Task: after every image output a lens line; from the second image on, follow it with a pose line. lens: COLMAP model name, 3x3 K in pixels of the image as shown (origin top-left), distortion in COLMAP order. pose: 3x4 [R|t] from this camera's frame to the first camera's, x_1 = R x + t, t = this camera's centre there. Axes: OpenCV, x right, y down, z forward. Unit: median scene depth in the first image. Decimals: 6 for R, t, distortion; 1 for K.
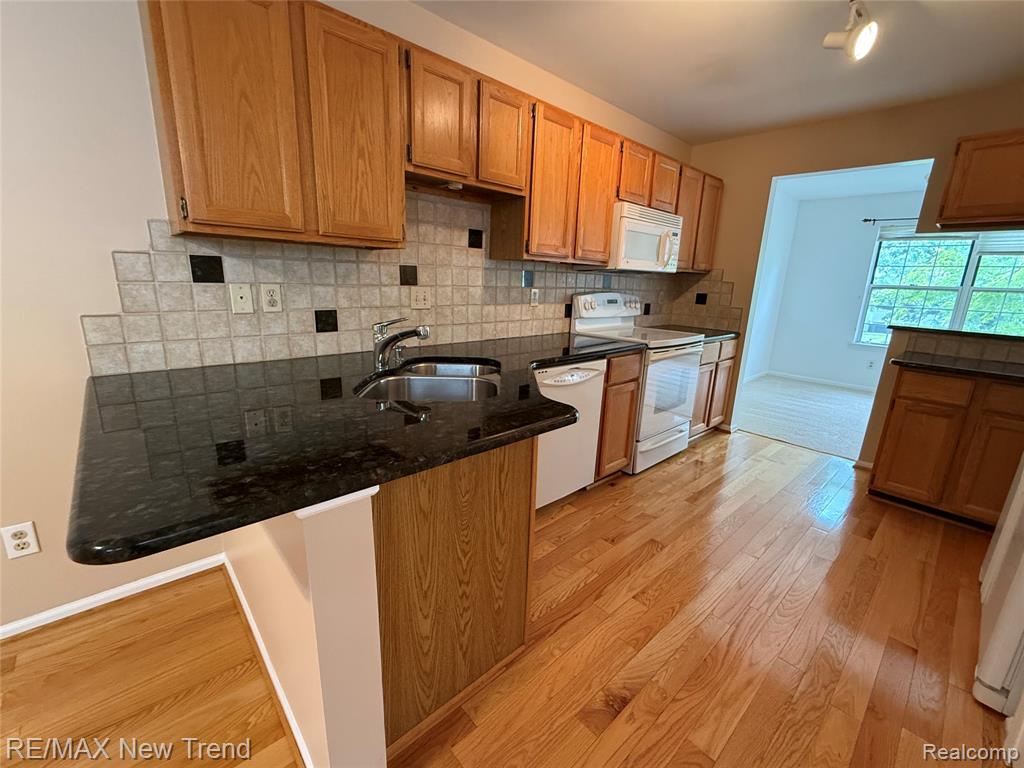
lens RADIAL K [[431.3, 0, 512.0], [0, 431.3, 384.0], [0, 0, 1]] dist [0.000060, -0.000013]
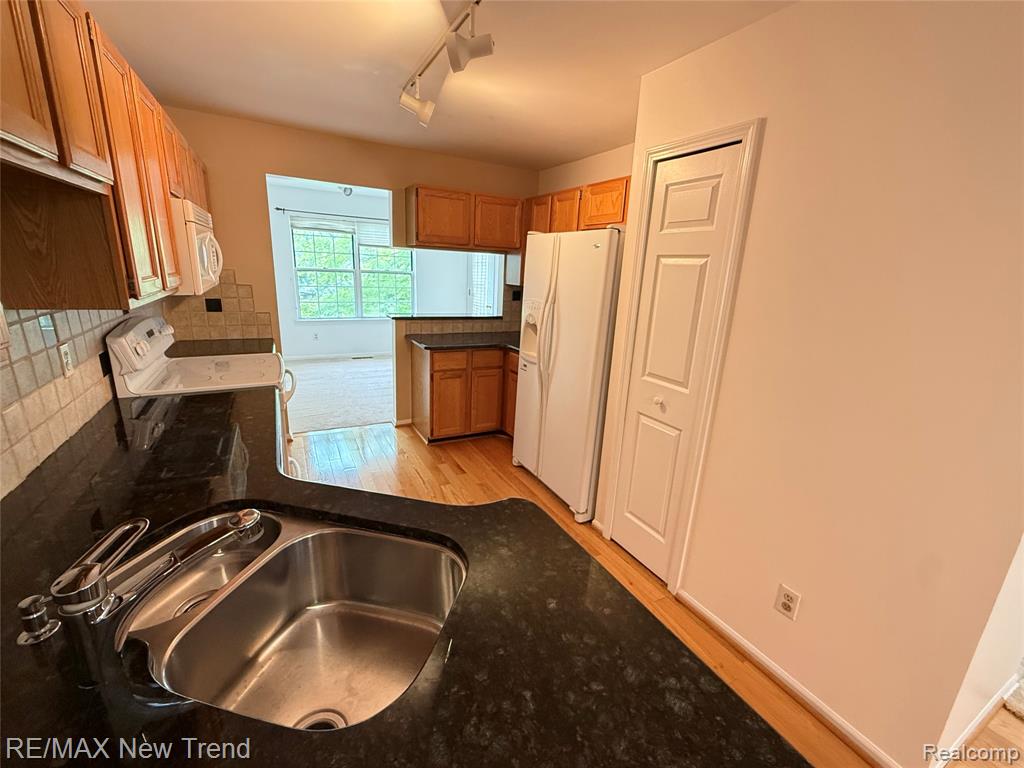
lens RADIAL K [[431.3, 0, 512.0], [0, 431.3, 384.0], [0, 0, 1]] dist [0.000060, -0.000013]
pose [[0.252666, -0.281678, 0.925644, -0.315954], [0.191460, 0.952324, 0.237535, -0.194619], [-0.948421, 0.117207, 0.294550, 0.315866]]
